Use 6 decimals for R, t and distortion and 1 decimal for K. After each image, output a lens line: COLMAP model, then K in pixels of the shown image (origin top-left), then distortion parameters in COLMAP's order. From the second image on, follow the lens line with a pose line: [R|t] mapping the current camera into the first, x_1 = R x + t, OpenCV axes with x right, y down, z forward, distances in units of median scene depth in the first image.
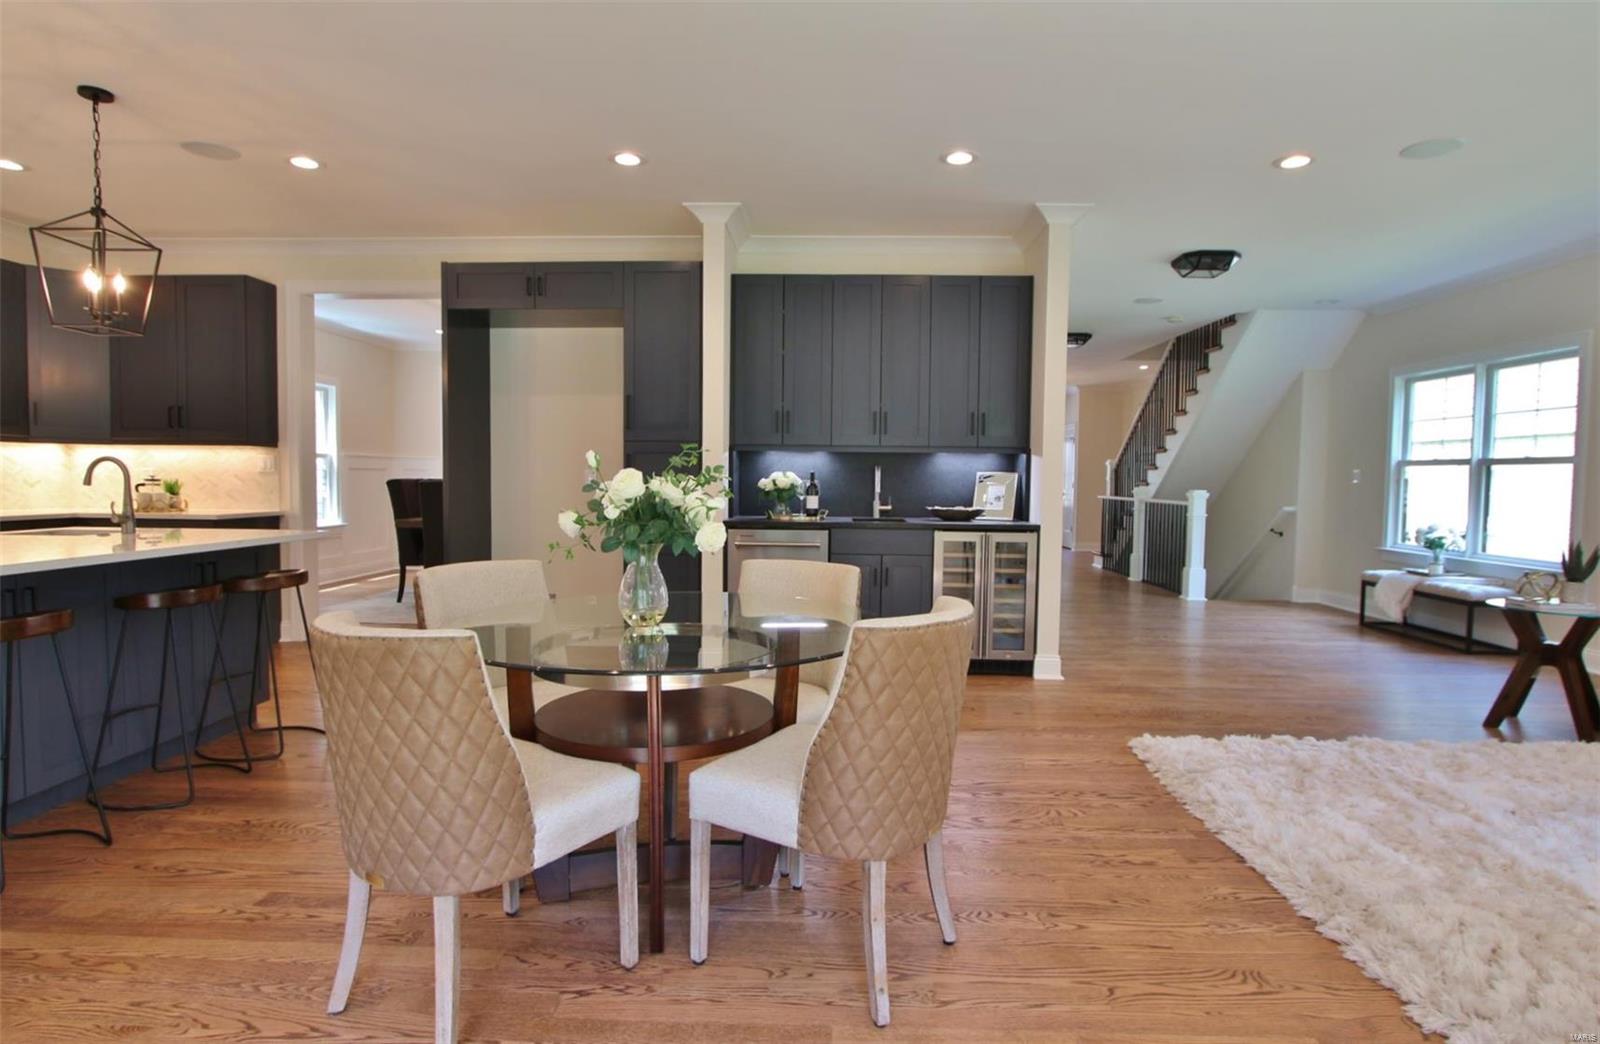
lens RADIAL K [[841.6, 0, 807.6], [0, 841.6, 520.1], [0, 0, 1]] dist [-0.020518, 0.001531]
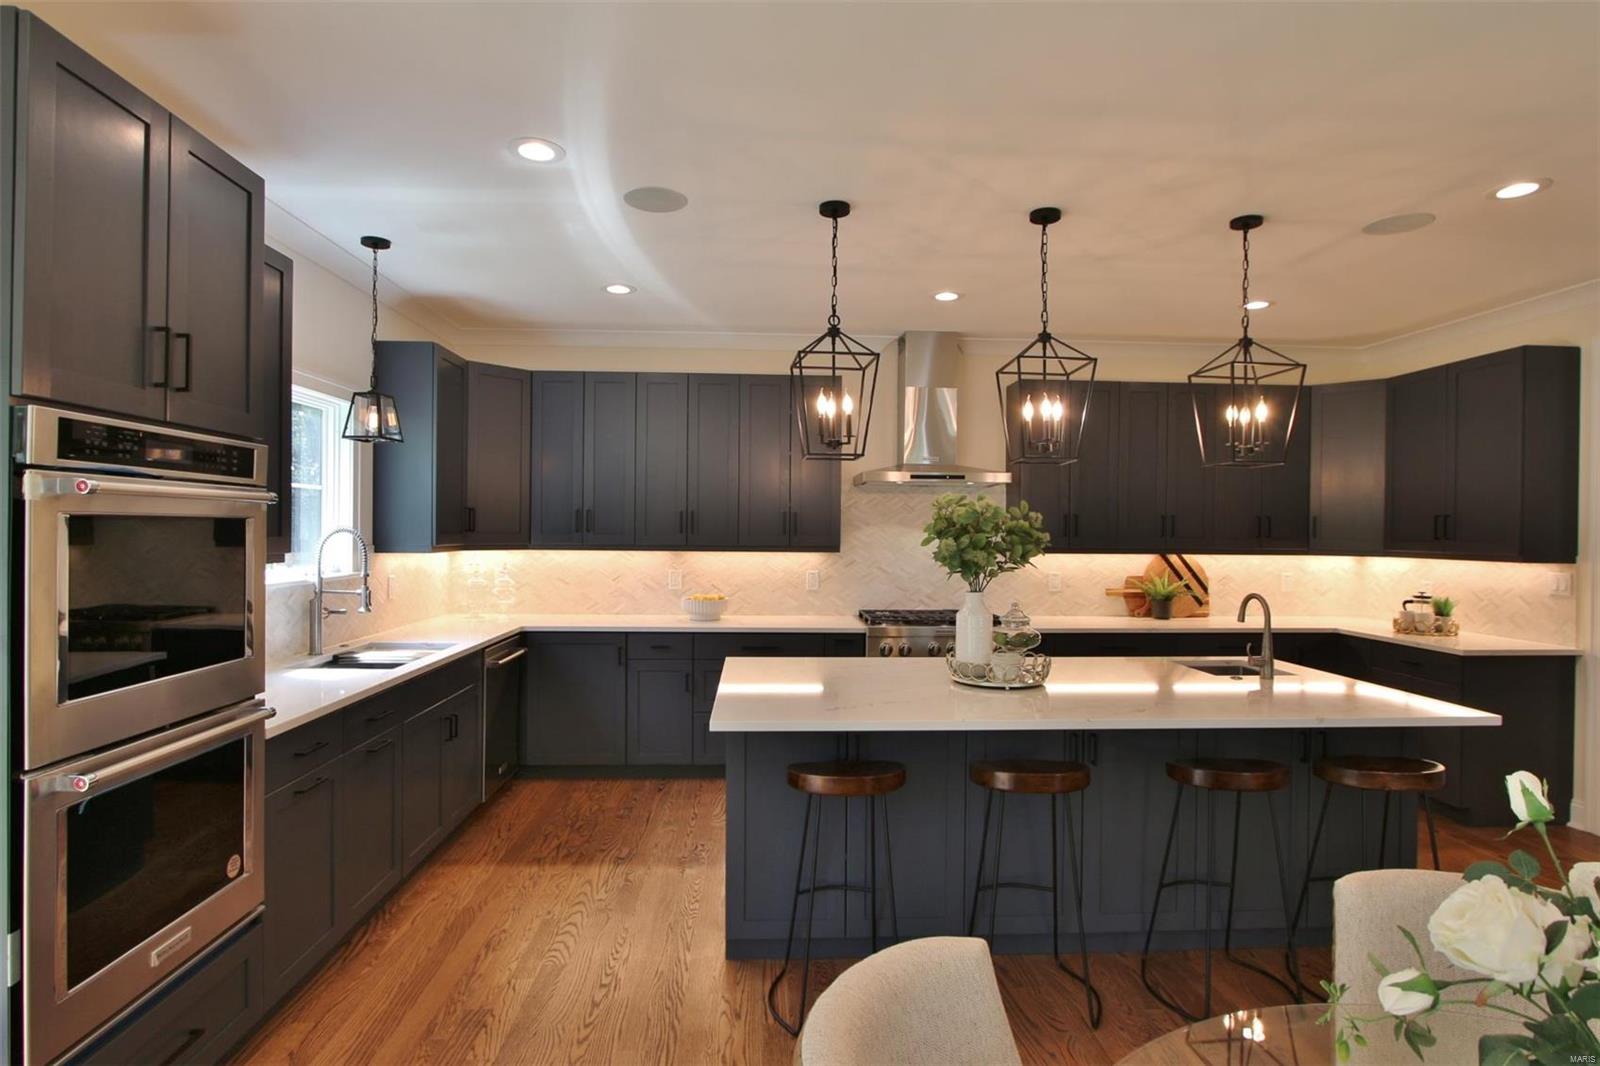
lens RADIAL K [[825.2, 0, 800.0], [0, 825.2, 533.0], [0, 0, 1]] dist [-0.021316, 0.002001]
pose [[0.079889, -0.006932, -0.996780, 0.032584], [-0.057905, 0.998255, -0.011583, -0.069062], [0.995120, 0.058644, 0.079348, 0.266781]]
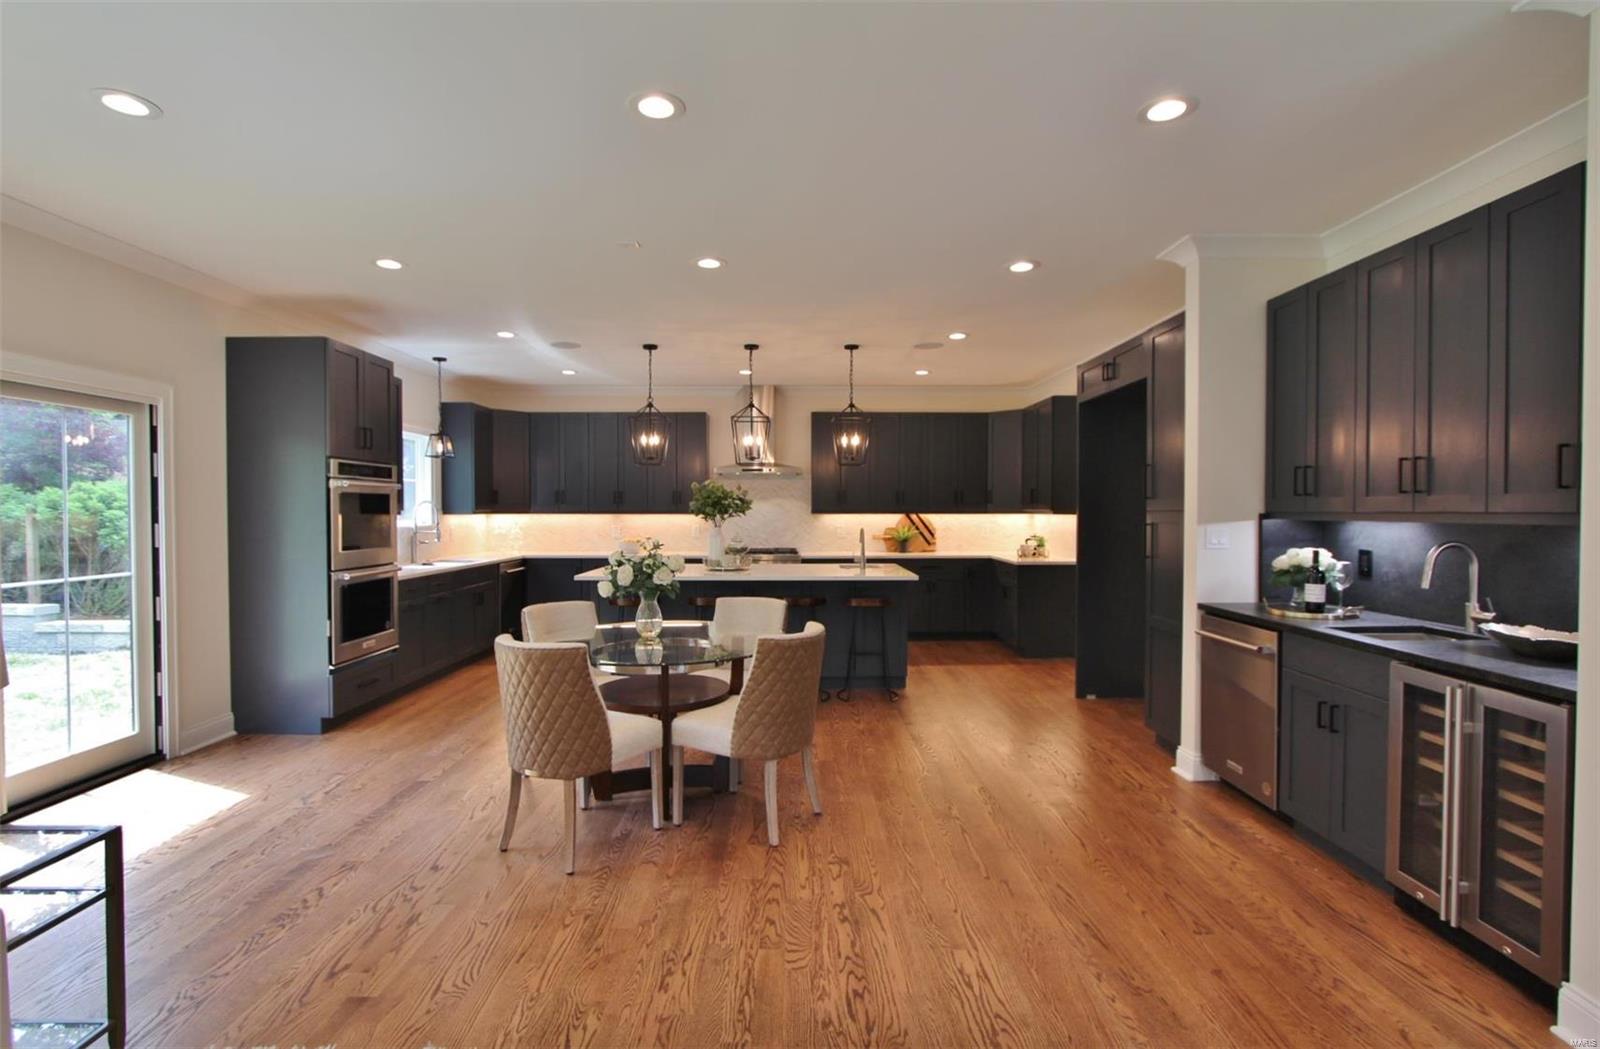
lens RADIAL K [[751.6, 0, 795.4], [0, 751.6, 528.2], [0, 0, 1]] dist [-0.017021, 0.000359]
pose [[0.028520, 0.013984, -0.999495, 0.598296], [-0.050329, 0.998654, 0.012536, -0.059697], [0.998325, 0.049946, 0.029185, 0.526791]]
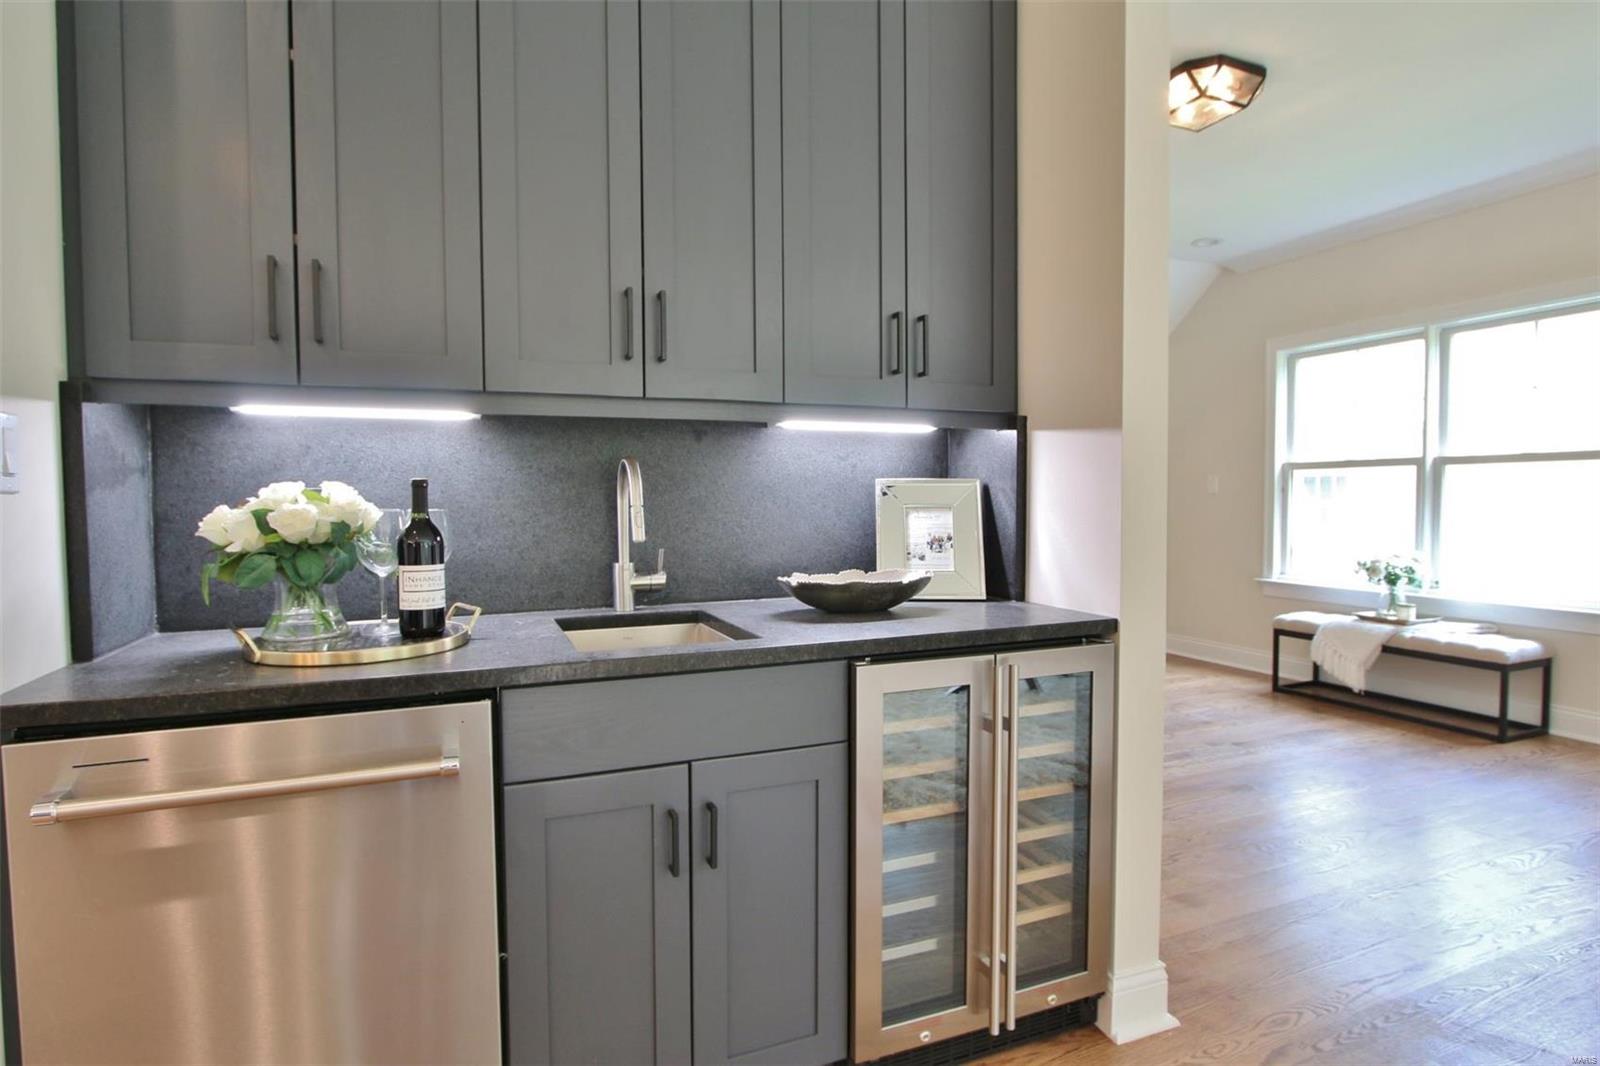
lens RADIAL K [[825.2, 0, 800.0], [0, 825.2, 533.0], [0, 0, 1]] dist [-0.021316, 0.002001]
pose [[0.909372, -0.034637, 0.414539, 0.007074], [0.036545, 0.999326, 0.003330, -0.034610], [-0.414375, 0.012121, 0.910025, 0.677006]]
